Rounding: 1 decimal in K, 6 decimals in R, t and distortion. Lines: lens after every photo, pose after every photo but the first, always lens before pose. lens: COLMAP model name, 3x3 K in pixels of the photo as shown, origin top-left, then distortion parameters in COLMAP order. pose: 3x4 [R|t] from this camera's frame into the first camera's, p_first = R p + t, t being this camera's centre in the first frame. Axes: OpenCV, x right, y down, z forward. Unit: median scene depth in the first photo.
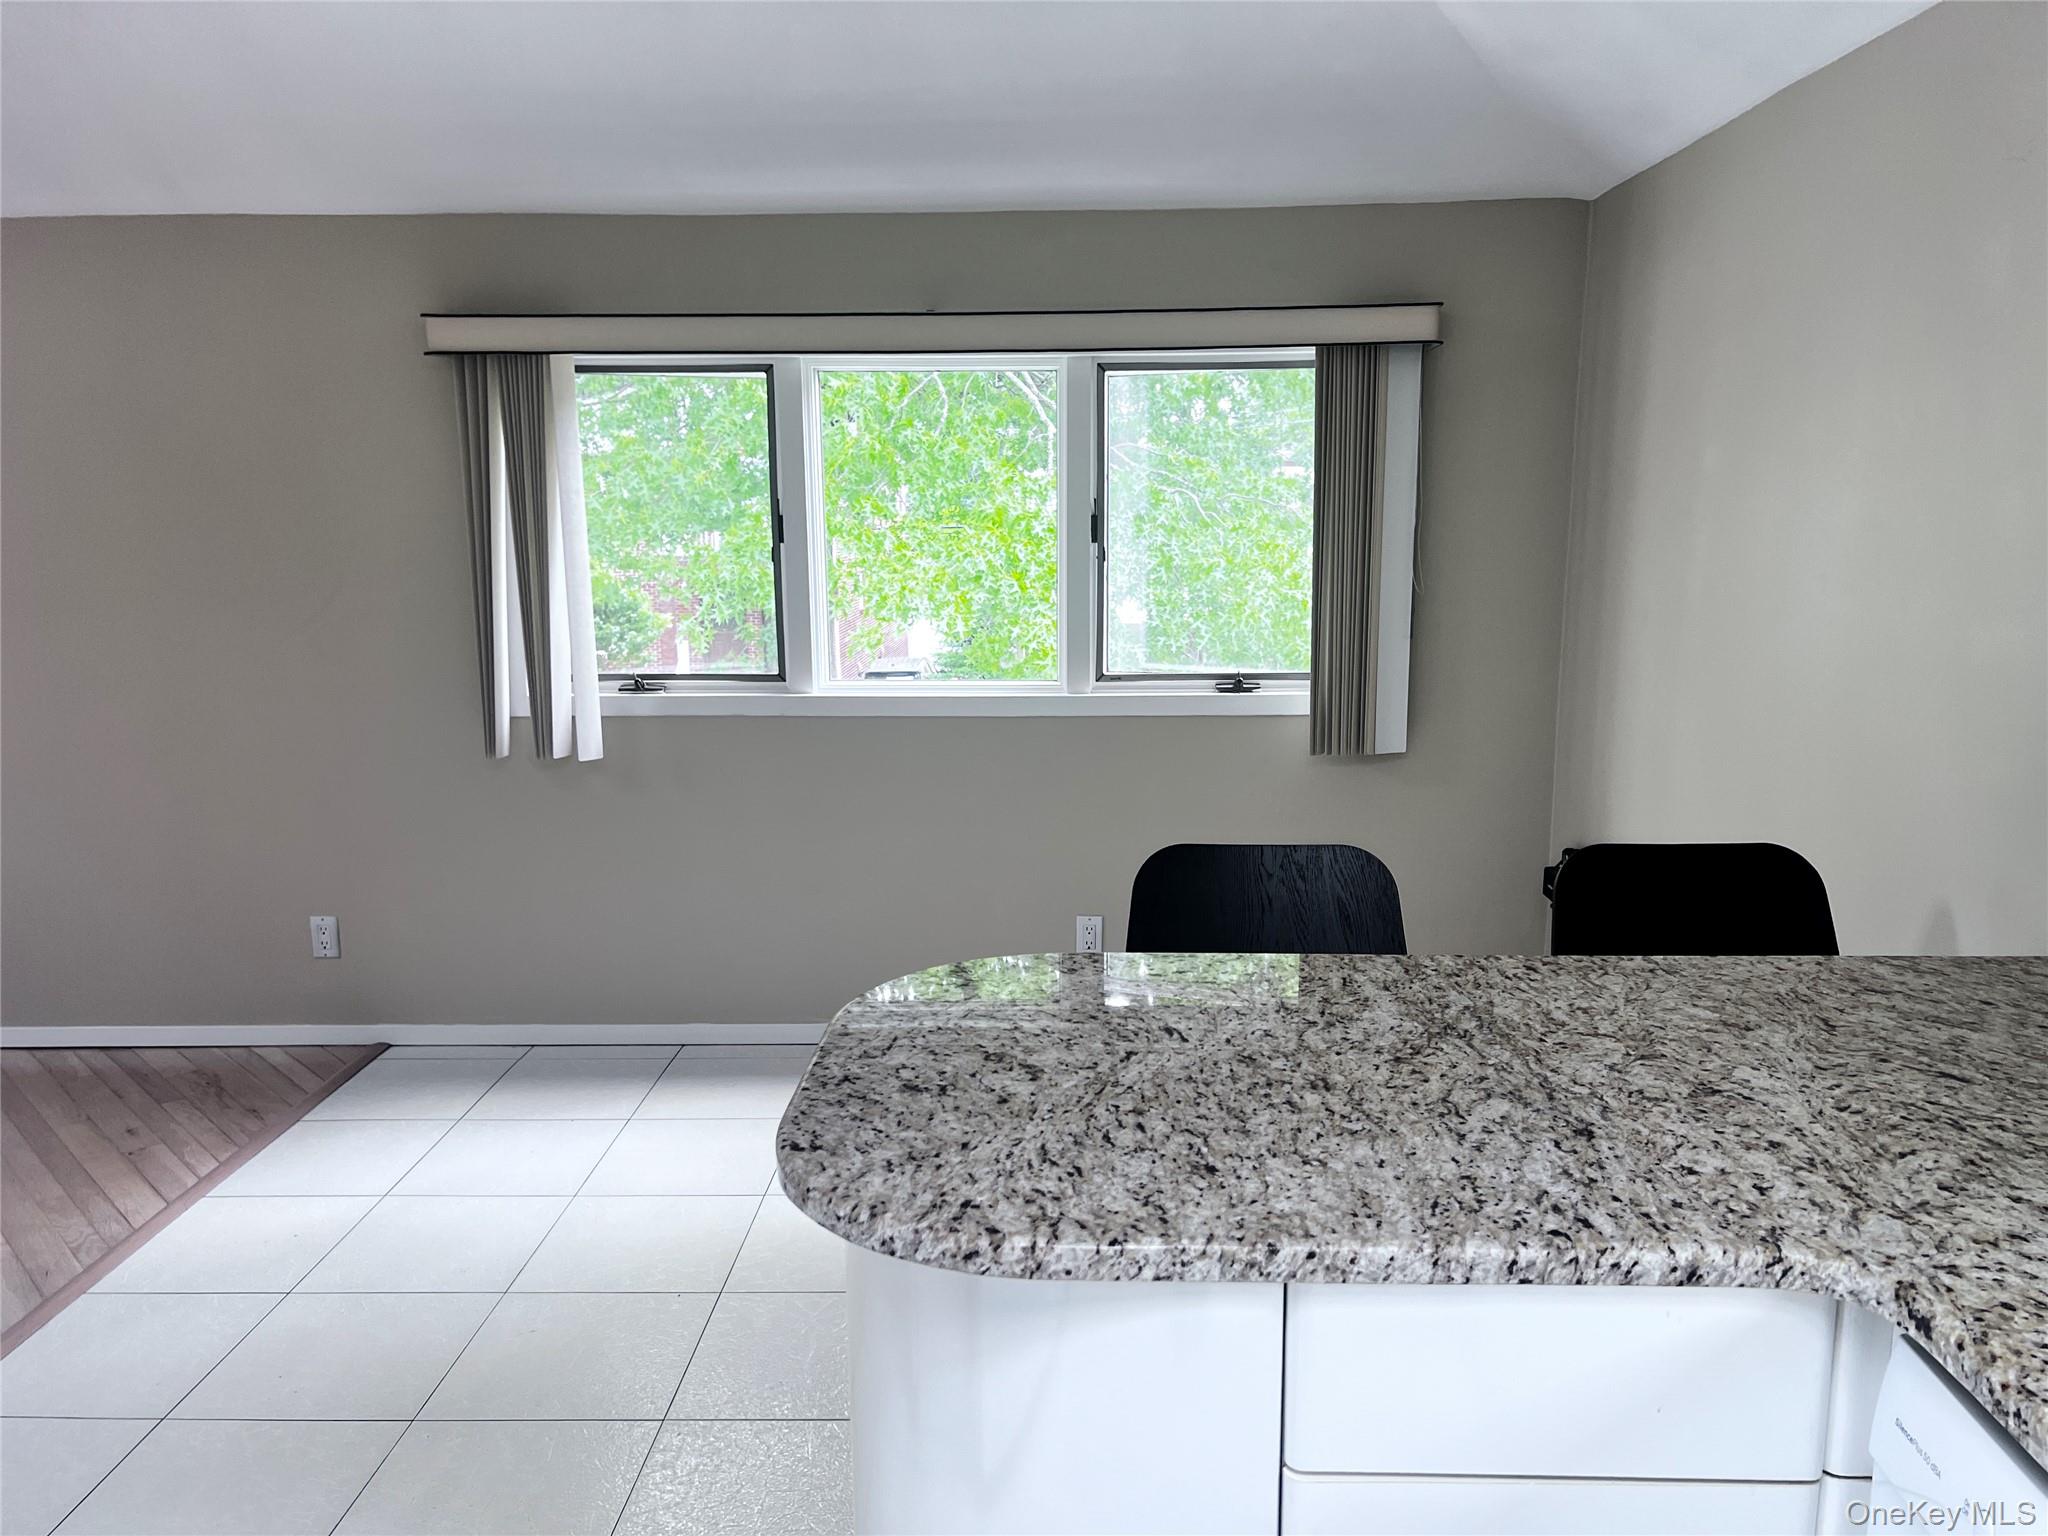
lens RADIAL K [[1593.5, 0, 1024.3], [0, 1593.5, 760.2], [0, 0, 1]] dist [0.026217, 0.000575]
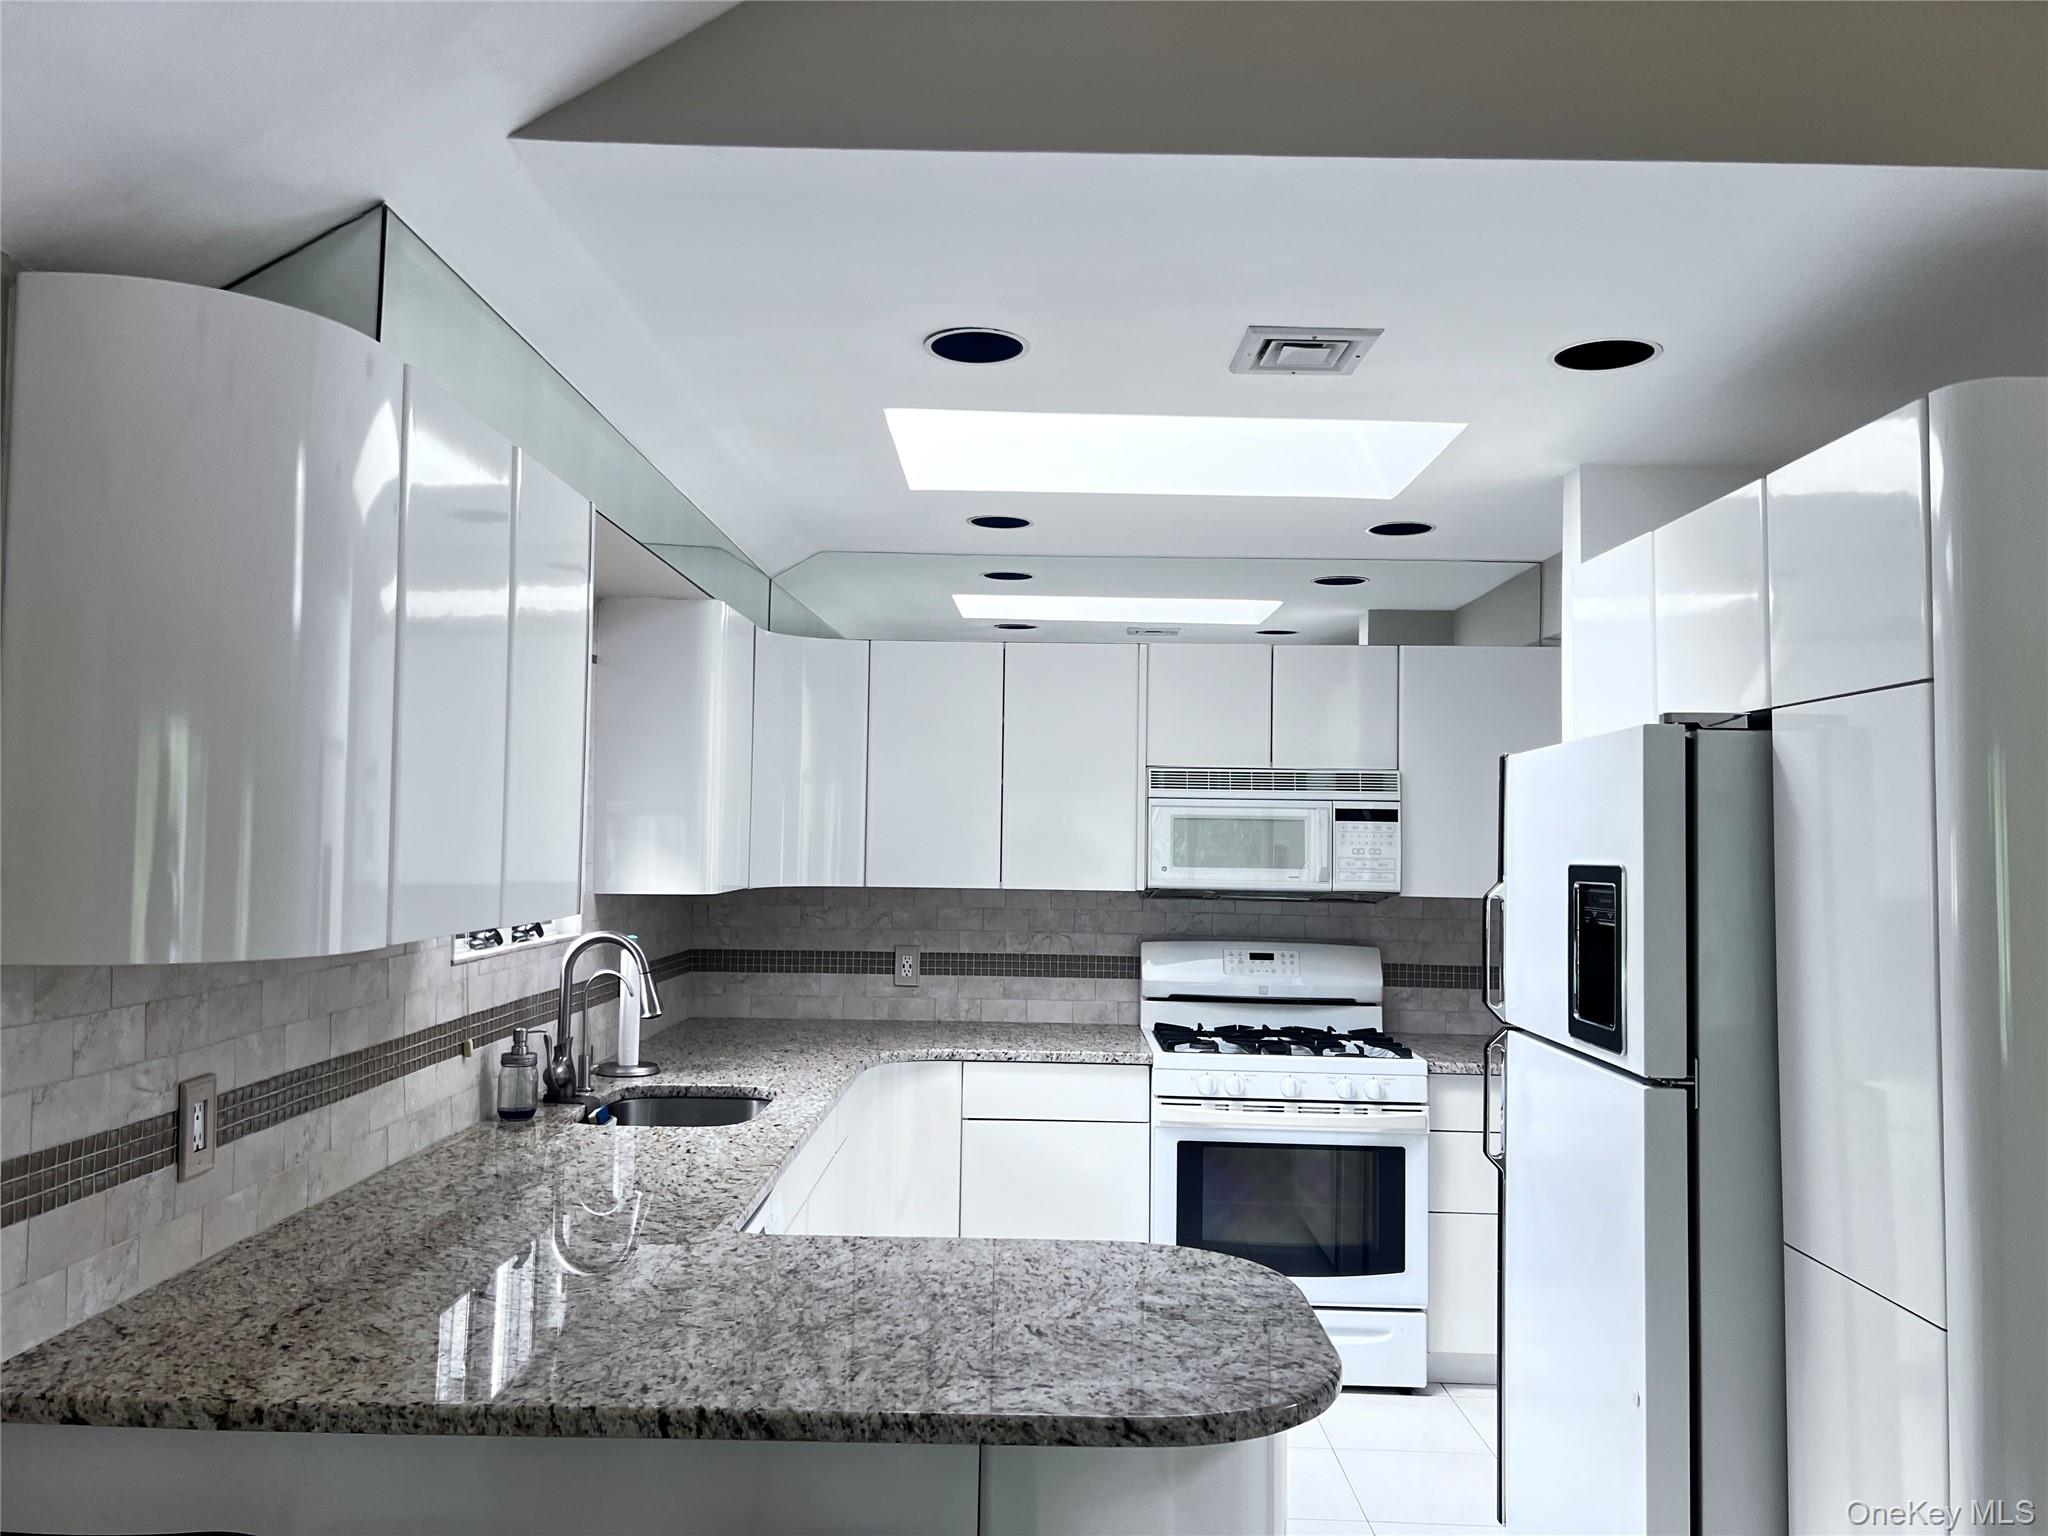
lens RADIAL K [[1530.5, 0, 1025.0], [0, 1530.5, 763.8], [0, 0, 1]] dist [0.056820, -0.073822]
pose [[-0.999601, -0.010999, -0.026022, 0.142350], [-0.013855, 0.993585, 0.112239, -0.399171], [0.024621, 0.112554, -0.993340, 2.191874]]
